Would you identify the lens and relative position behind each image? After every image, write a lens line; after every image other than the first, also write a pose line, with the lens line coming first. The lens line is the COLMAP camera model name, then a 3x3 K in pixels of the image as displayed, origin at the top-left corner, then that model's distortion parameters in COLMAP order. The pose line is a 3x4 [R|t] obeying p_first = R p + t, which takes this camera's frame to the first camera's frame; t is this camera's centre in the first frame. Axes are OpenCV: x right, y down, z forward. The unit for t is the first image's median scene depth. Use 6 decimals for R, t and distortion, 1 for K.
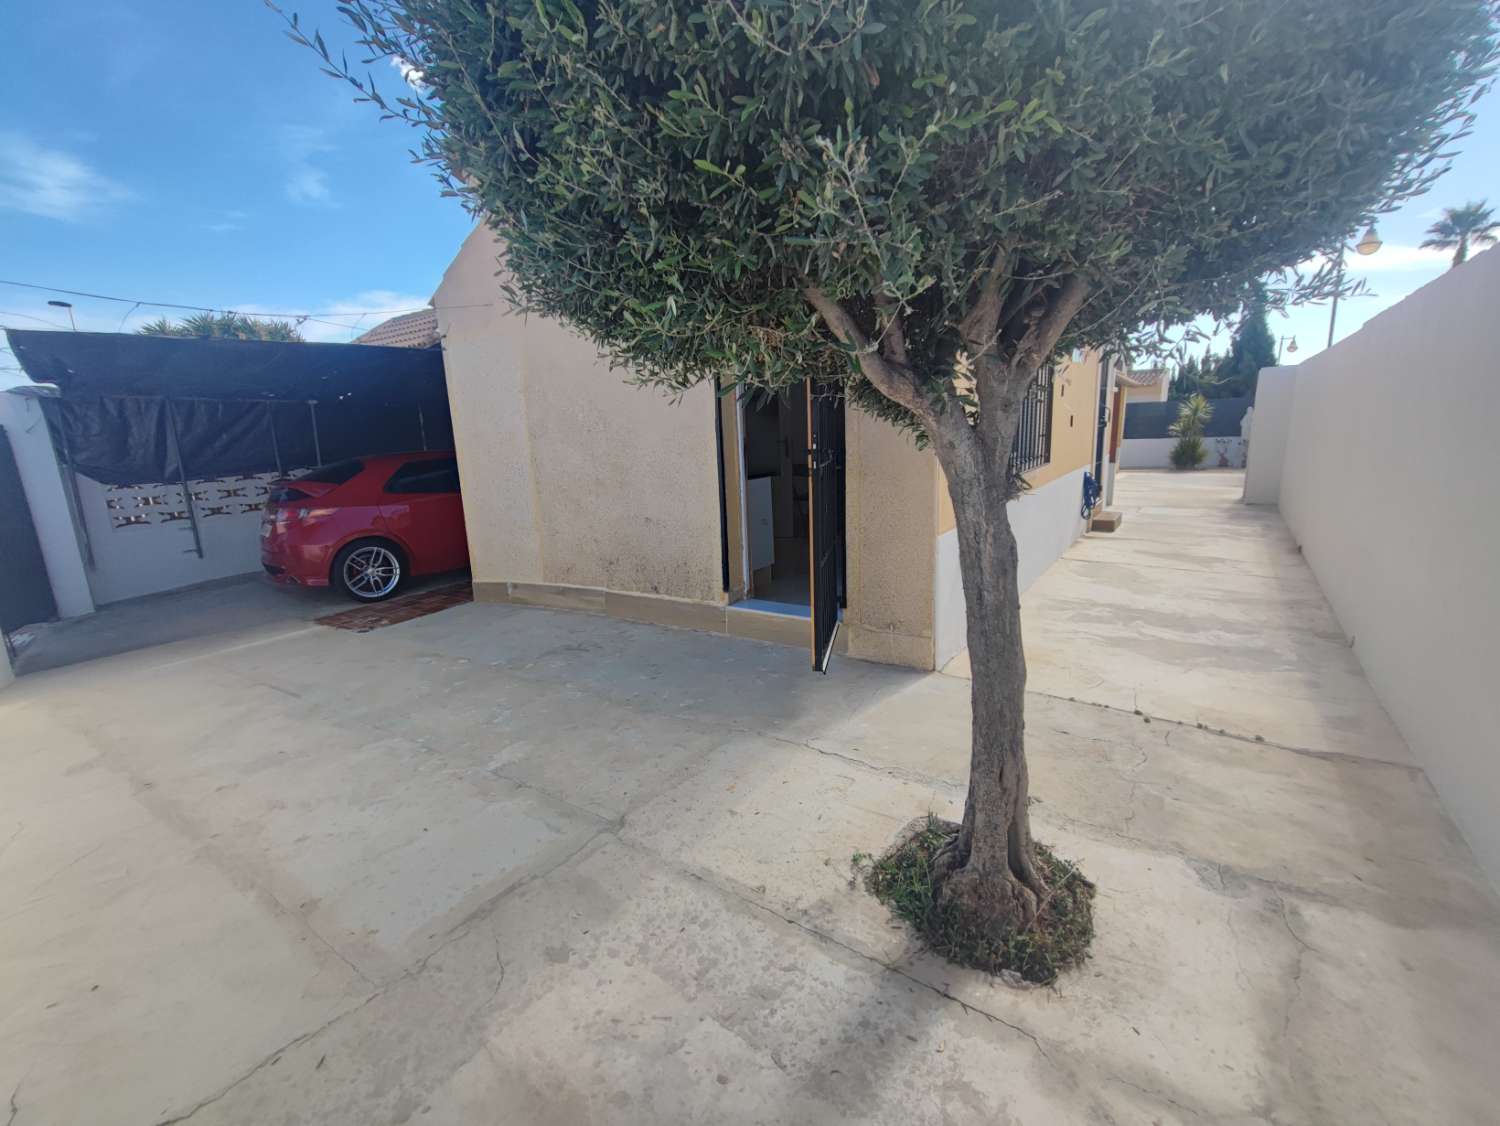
lens RADIAL K [[672.3, 0, 741.2], [0, 672.3, 571.0], [0, 0, 1]] dist [-0.015371, 0.005673]
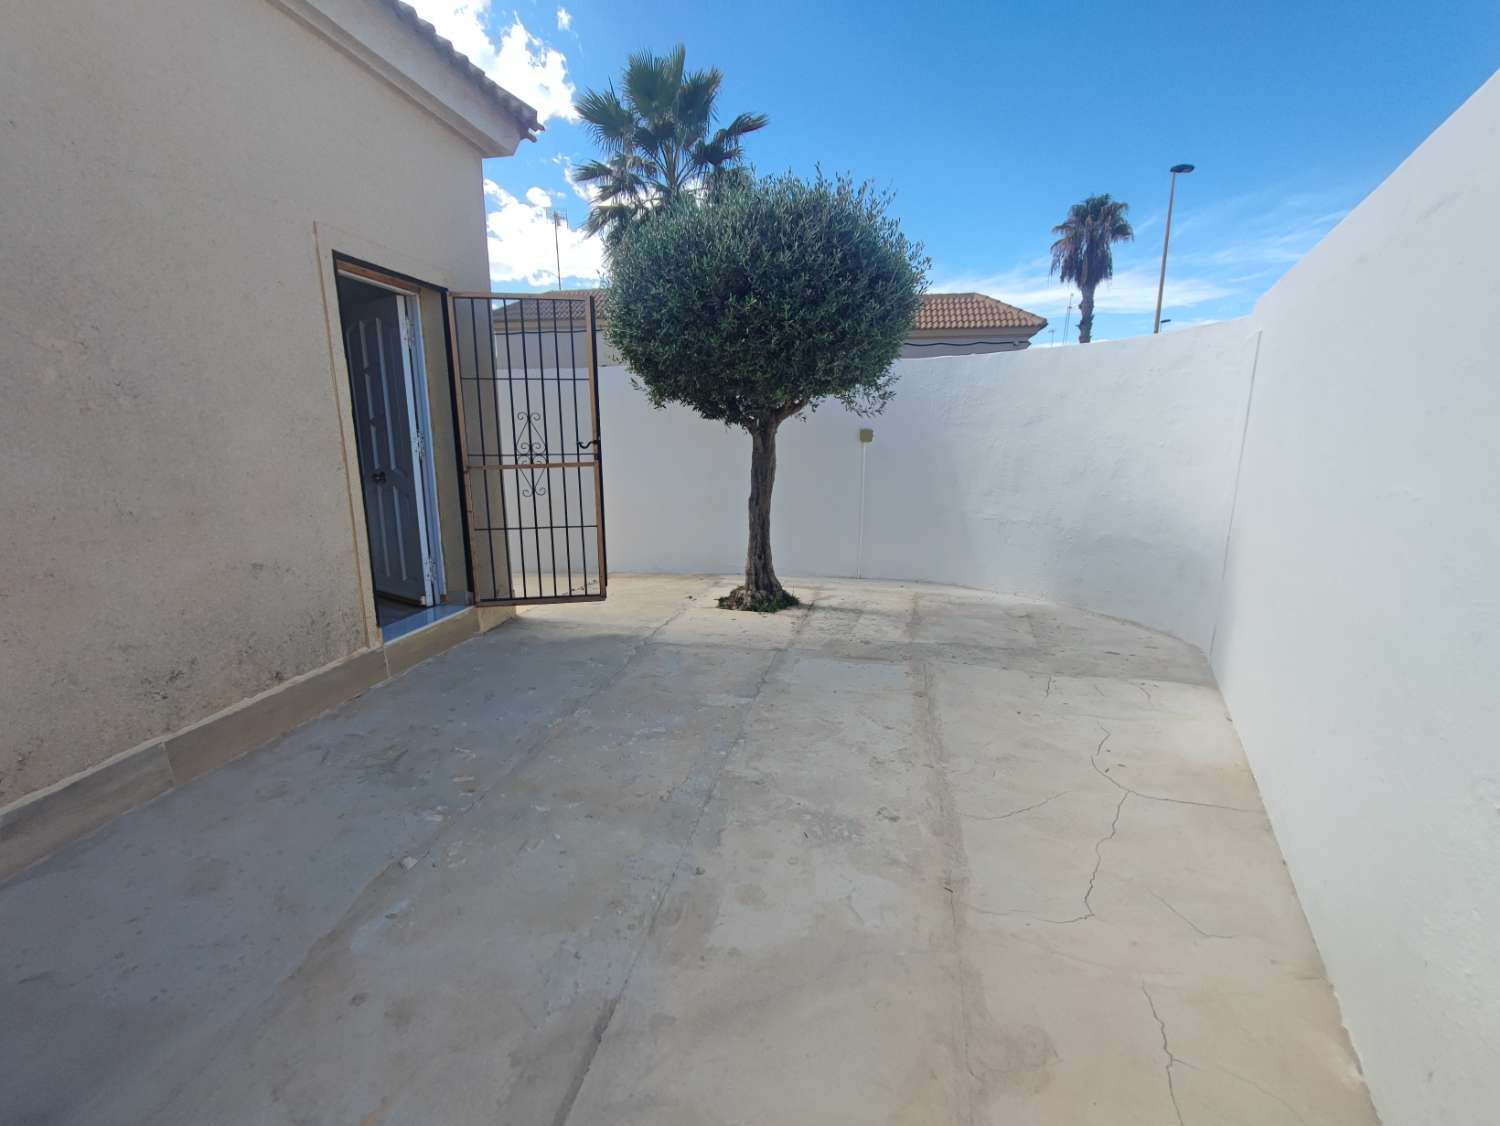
lens RADIAL K [[672.3, 0, 737.1], [0, 672.3, 565.8], [0, 0, 1]] dist [-0.015371, 0.005673]
pose [[-0.382813, -0.142337, 0.912795, -0.896852], [0.211269, 0.948387, 0.236491, -0.134511], [-0.899344, 0.283377, -0.332984, 0.857935]]
